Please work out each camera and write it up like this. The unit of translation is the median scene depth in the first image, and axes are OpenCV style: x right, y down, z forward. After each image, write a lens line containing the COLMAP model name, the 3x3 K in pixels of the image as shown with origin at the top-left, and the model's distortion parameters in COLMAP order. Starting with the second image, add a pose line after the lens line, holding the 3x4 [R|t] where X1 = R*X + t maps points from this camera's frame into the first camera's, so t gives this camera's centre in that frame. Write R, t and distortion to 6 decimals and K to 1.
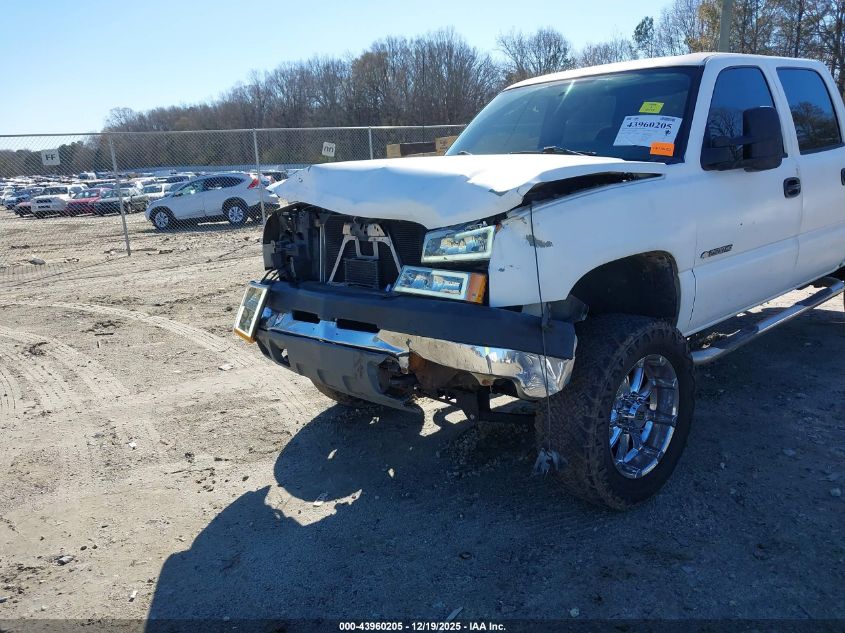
lens RADIAL K [[617.3, 0, 422.5], [0, 617.3, 316.5], [0, 0, 1]] dist [0.089990, -0.120714]
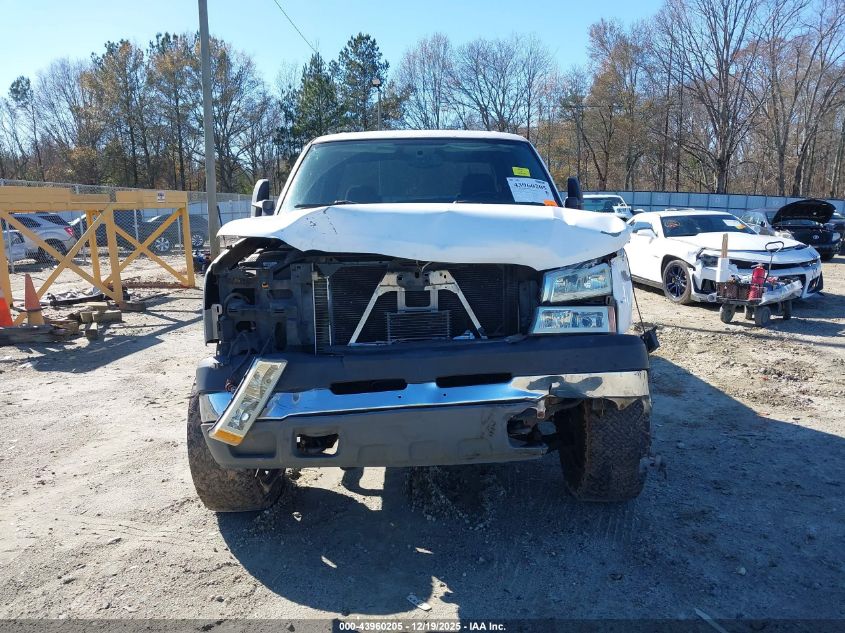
lens RADIAL K [[630.7, 0, 422.6], [0, 630.7, 301.3], [0, 0, 1]] dist [-0.000912, 0.000001]
pose [[0.698910, -0.071071, 0.711670, -0.766457], [0.157926, 0.985825, -0.056645, -0.055450], [-0.697556, 0.151981, 0.700226, 0.366362]]
